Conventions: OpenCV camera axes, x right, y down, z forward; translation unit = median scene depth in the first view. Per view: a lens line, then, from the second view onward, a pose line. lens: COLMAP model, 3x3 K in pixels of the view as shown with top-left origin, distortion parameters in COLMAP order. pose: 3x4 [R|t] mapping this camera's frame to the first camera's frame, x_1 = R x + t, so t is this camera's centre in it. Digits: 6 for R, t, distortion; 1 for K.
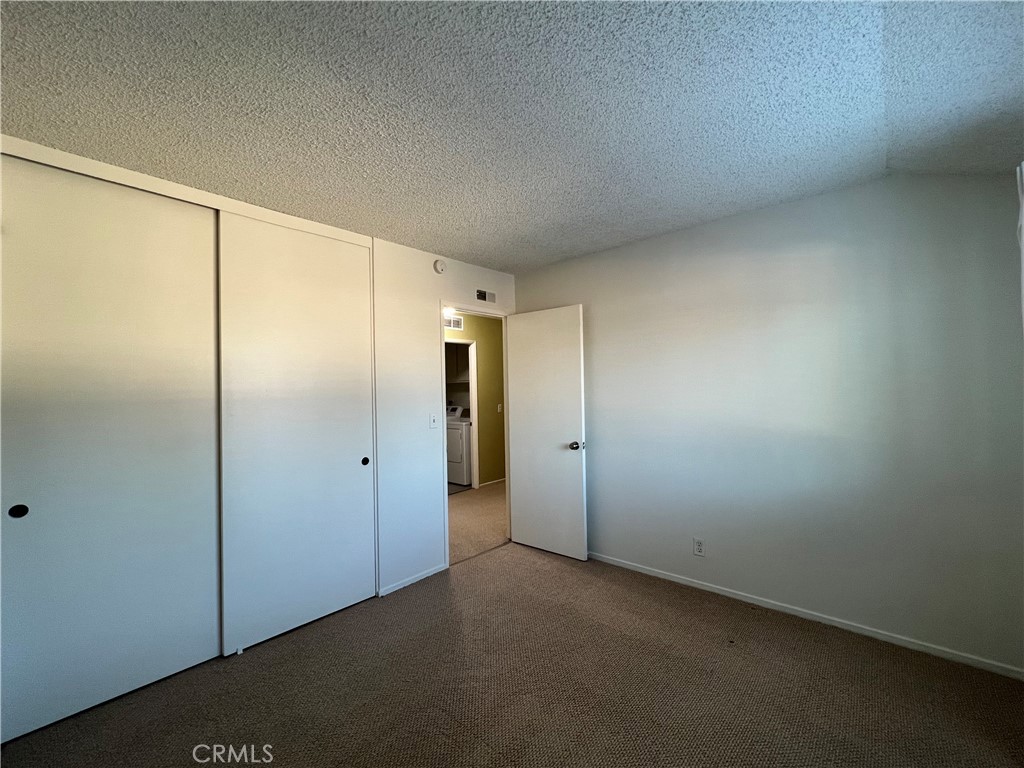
lens RADIAL K [[427.5, 0, 512.6], [0, 427.5, 382.0], [0, 0, 1]] dist [0.000179, -0.000054]
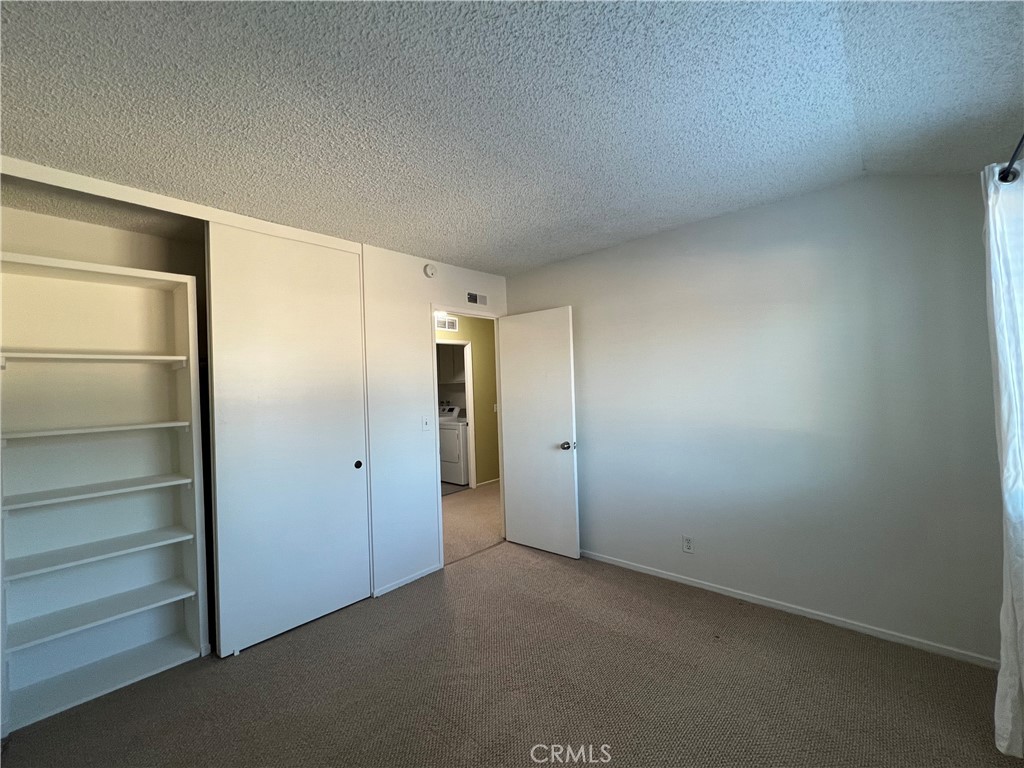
lens RADIAL K [[427.5, 0, 512.6], [0, 427.5, 382.0], [0, 0, 1]] dist [0.000179, -0.000054]
pose [[0.999889, -0.014729, -0.002126, 0.043084], [0.014739, 0.999879, 0.004966, -0.016360], [0.002053, -0.004997, 0.999985, -0.023619]]
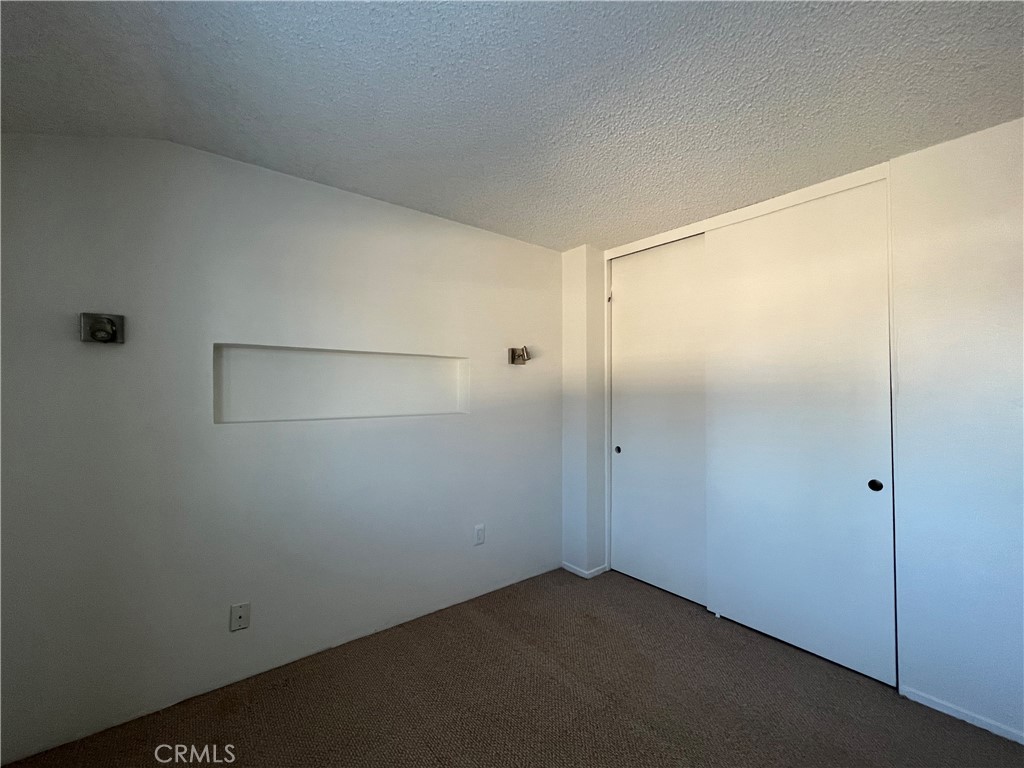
lens RADIAL K [[427.5, 0, 512.6], [0, 427.5, 382.0], [0, 0, 1]] dist [0.000179, -0.000054]
pose [[-0.165683, -0.001051, -0.986179, 0.730806], [0.013589, 0.999902, -0.003348, 0.012295], [0.986086, -0.013956, -0.165652, 0.841667]]
